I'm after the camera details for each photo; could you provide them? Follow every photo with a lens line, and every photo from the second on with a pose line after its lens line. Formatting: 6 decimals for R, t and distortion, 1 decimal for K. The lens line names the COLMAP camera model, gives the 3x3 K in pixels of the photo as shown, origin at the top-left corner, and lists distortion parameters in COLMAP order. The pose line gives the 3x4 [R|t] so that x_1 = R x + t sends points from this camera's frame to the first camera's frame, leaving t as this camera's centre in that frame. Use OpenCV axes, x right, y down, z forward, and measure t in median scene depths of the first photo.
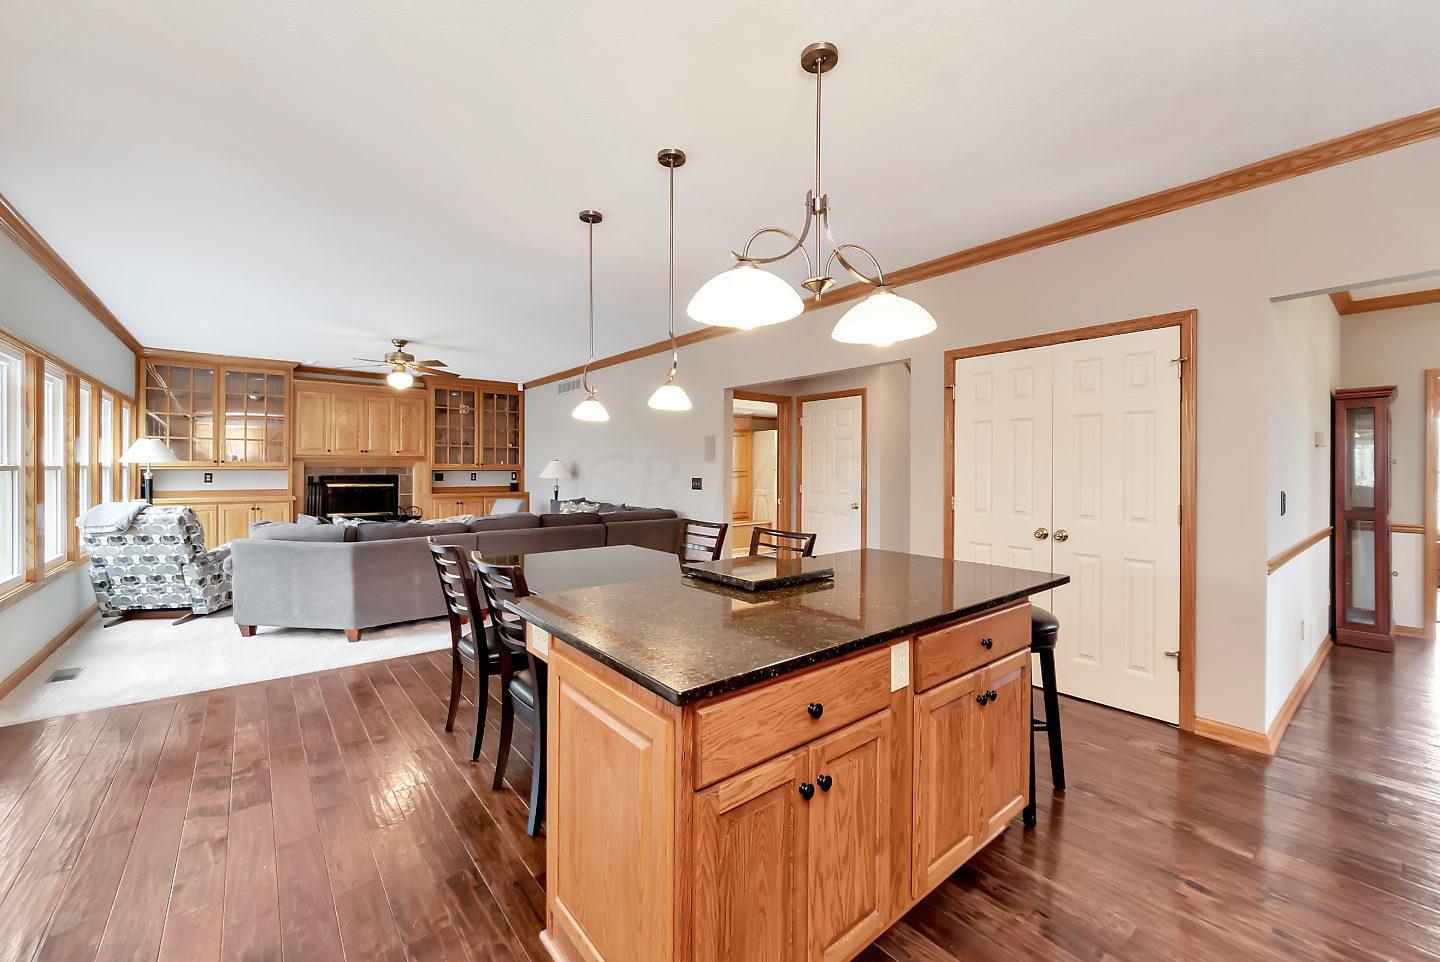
lens RADIAL K [[569.6, 0, 719.7], [0, 569.6, 468.4], [0, 0, 1]] dist [-0.016010, -0.000539]
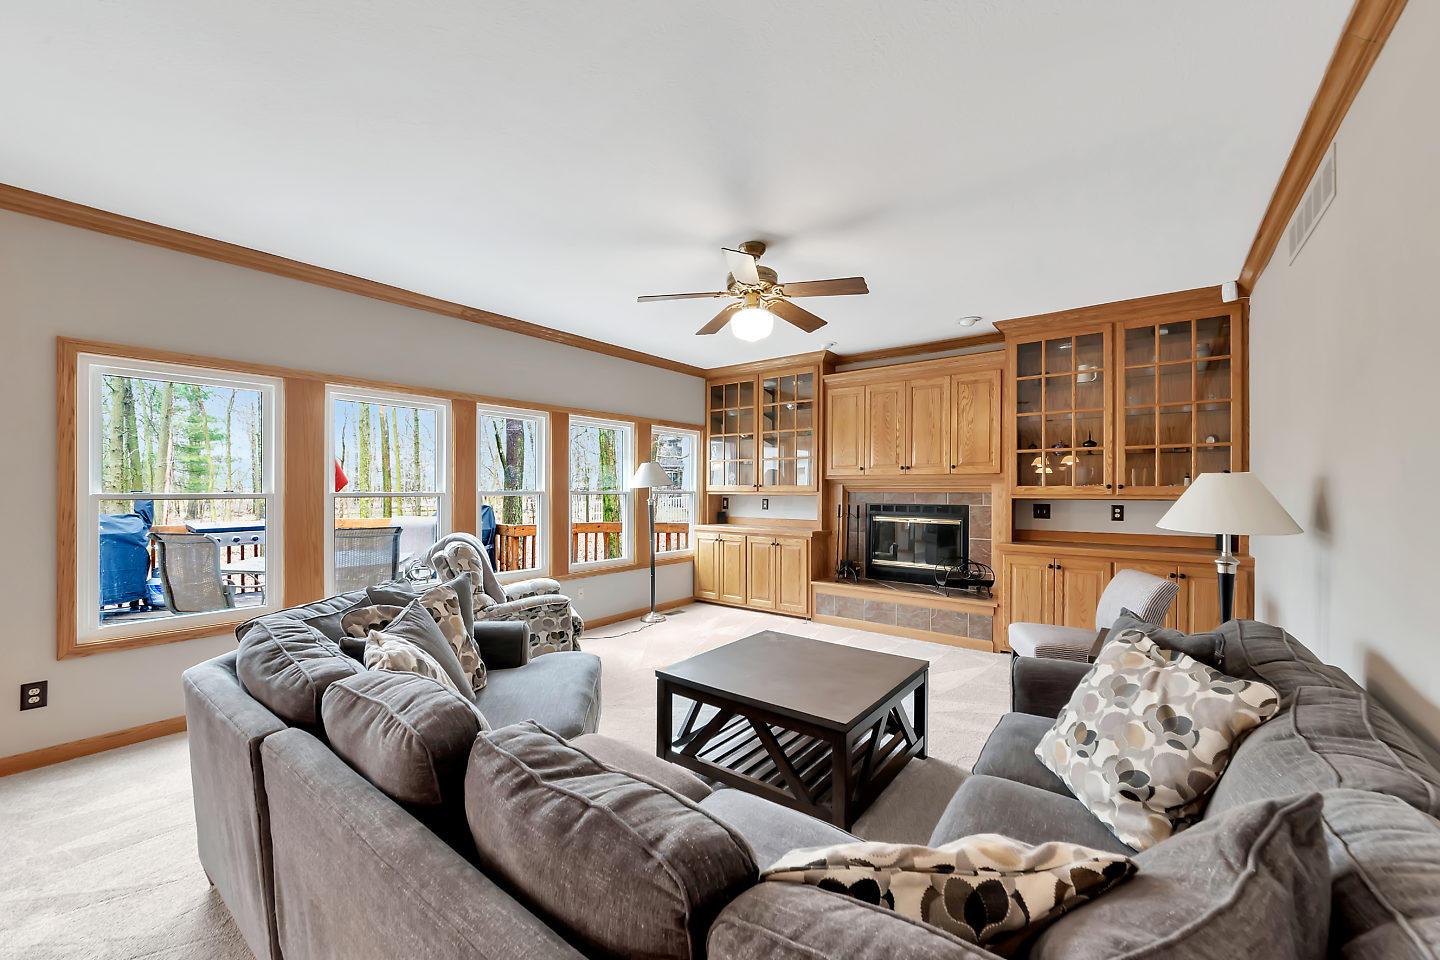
lens RADIAL K [[569.6, 0, 705.6], [0, 569.6, 487.1], [0, 0, 1]] dist [-0.016010, -0.000539]
pose [[0.215200, -0.004855, -0.976558, -0.050751], [-0.001924, 0.999984, -0.005395, -0.004084], [0.976568, 0.003040, 0.215187, 0.605986]]
